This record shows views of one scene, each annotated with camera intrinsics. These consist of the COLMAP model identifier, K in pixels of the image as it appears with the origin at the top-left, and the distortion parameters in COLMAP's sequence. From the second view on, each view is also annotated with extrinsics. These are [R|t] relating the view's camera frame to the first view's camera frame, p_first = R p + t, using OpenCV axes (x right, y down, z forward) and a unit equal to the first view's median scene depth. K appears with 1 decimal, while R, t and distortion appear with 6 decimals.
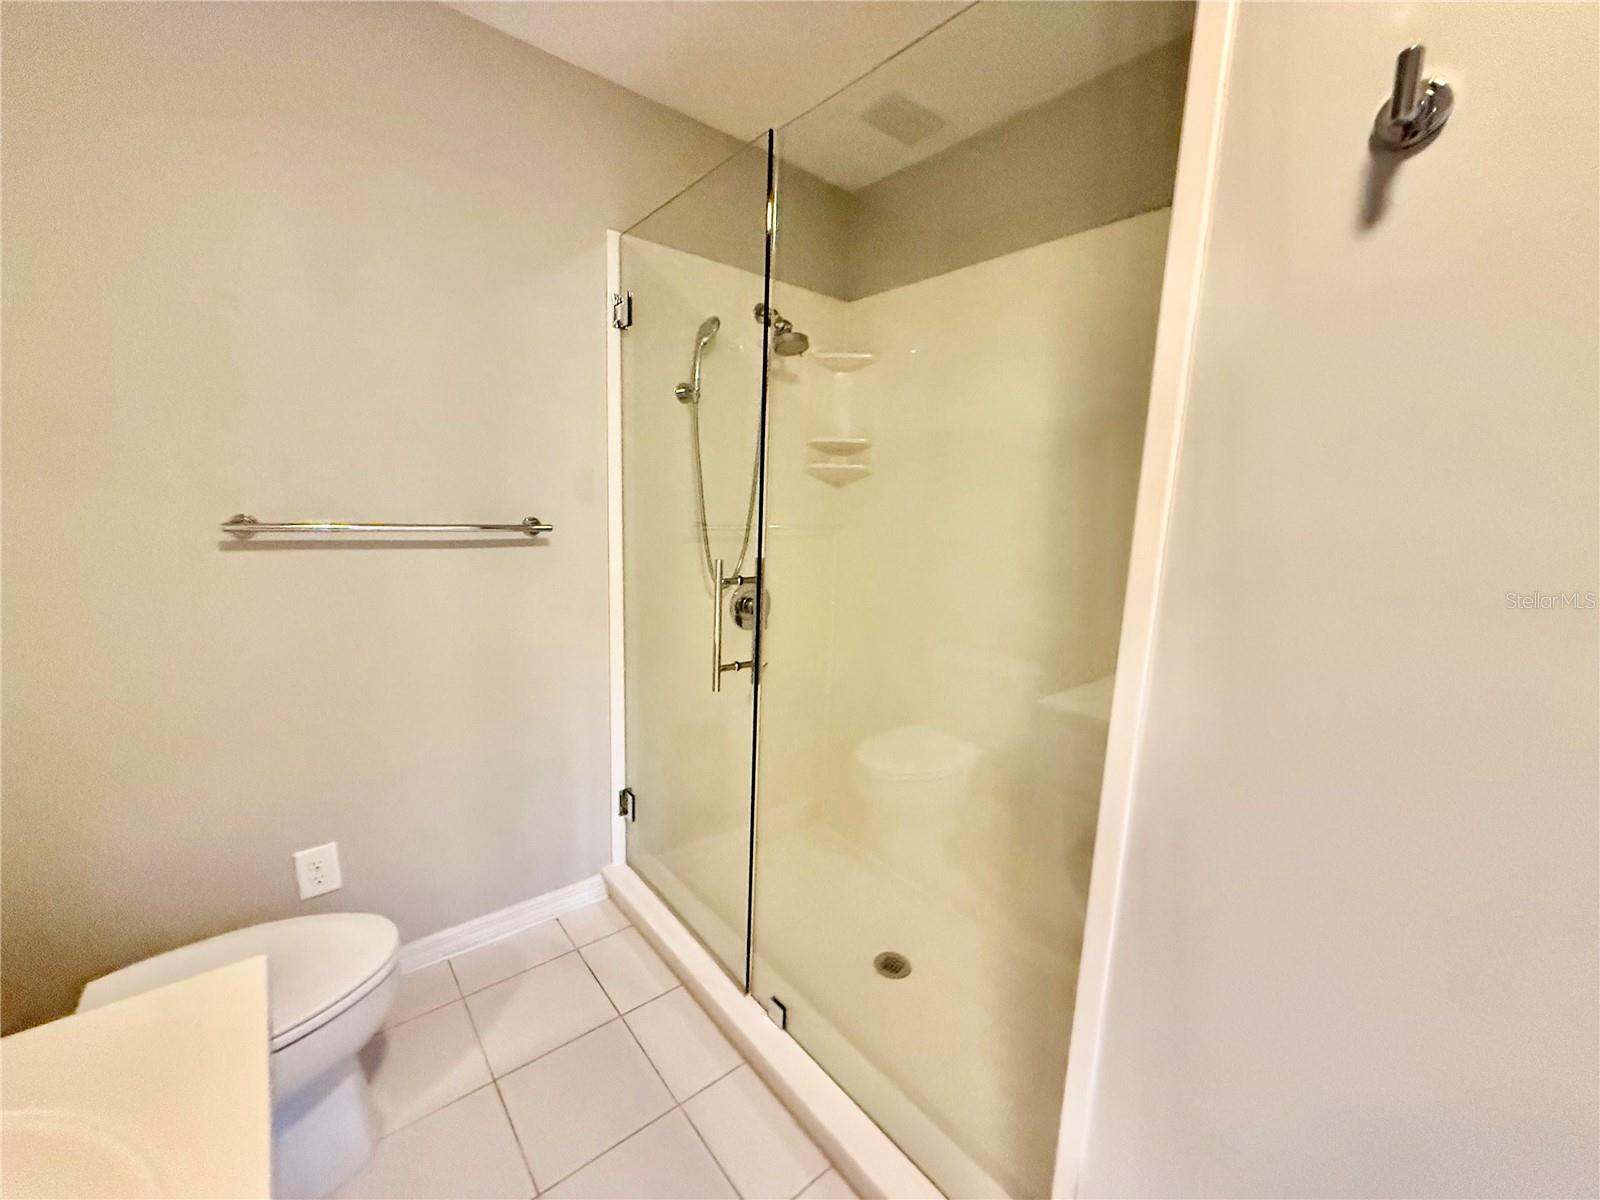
lens RADIAL K [[631.9, 0, 797.5], [0, 631.9, 601.4], [0, 0, 1]] dist [0.001464, 0.000089]
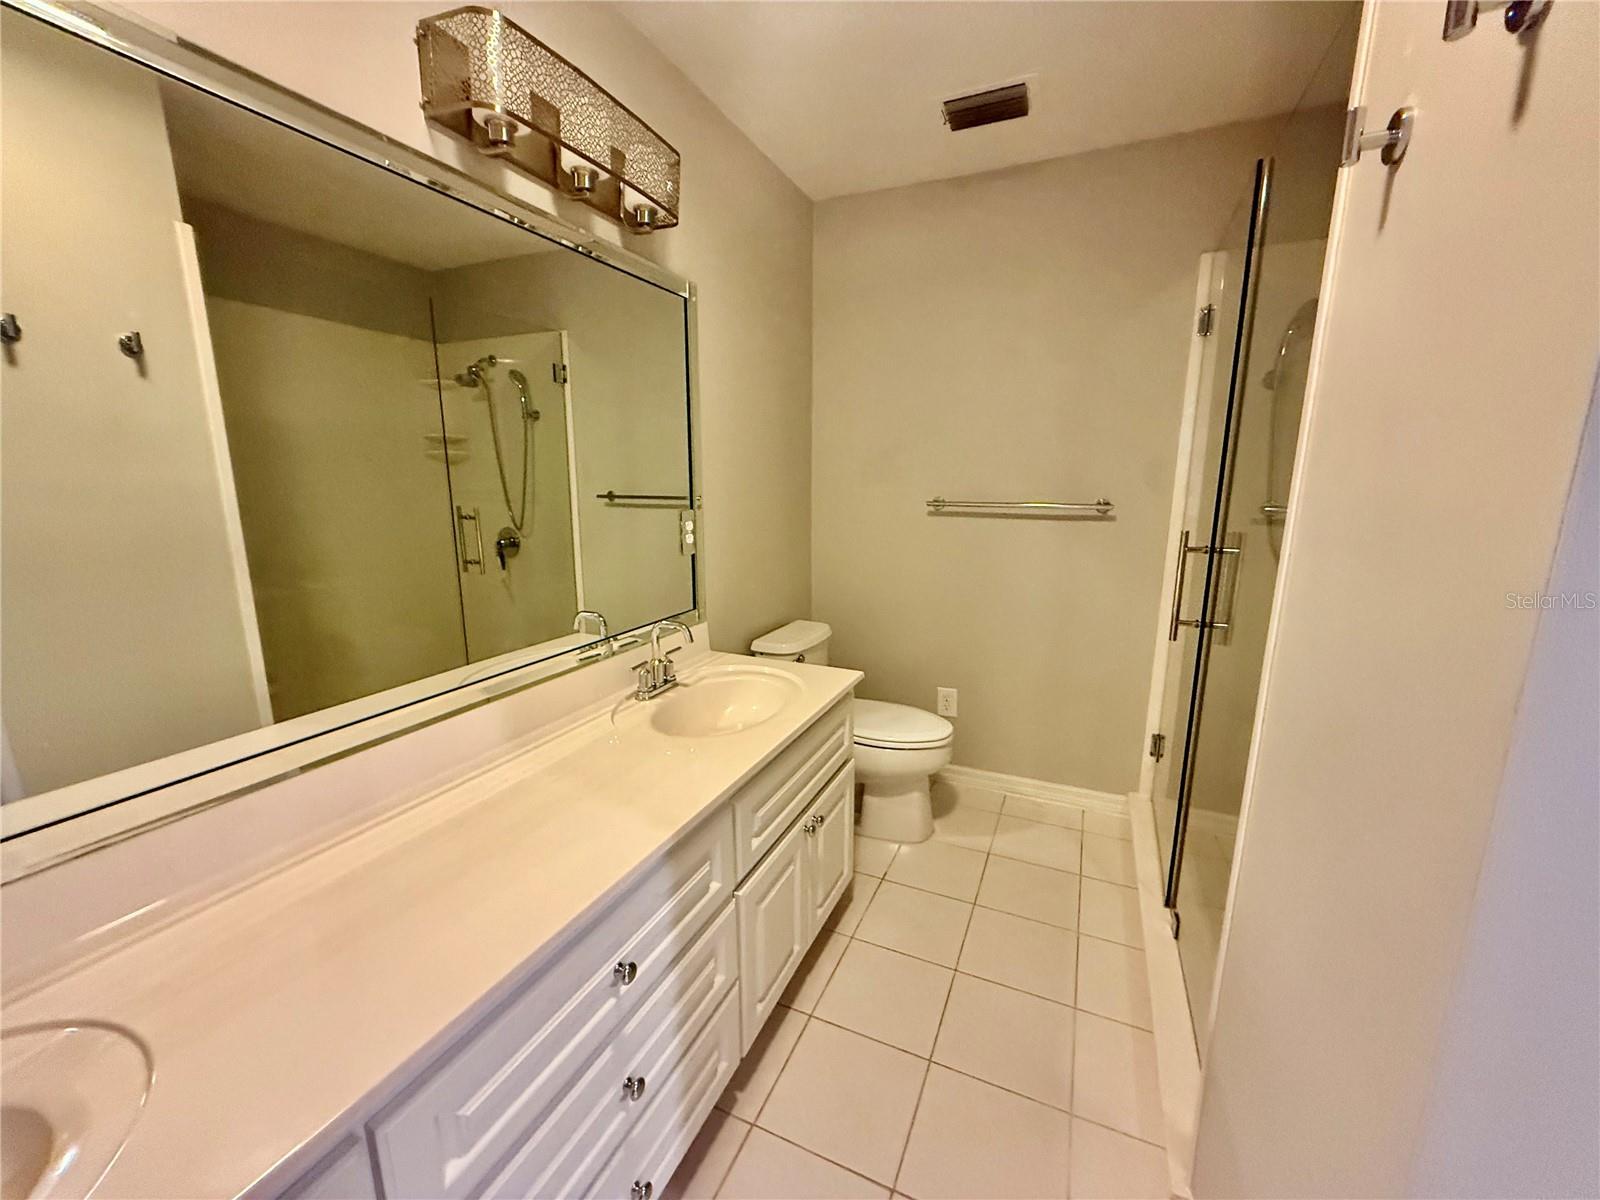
lens RADIAL K [[631.9, 0, 797.5], [0, 631.9, 601.4], [0, 0, 1]] dist [0.001464, 0.000089]
pose [[0.430315, 0.138259, -0.892028, 0.584166], [-0.130171, 0.987376, 0.090242, 0.048125], [0.893244, 0.077284, 0.442880, -0.163889]]
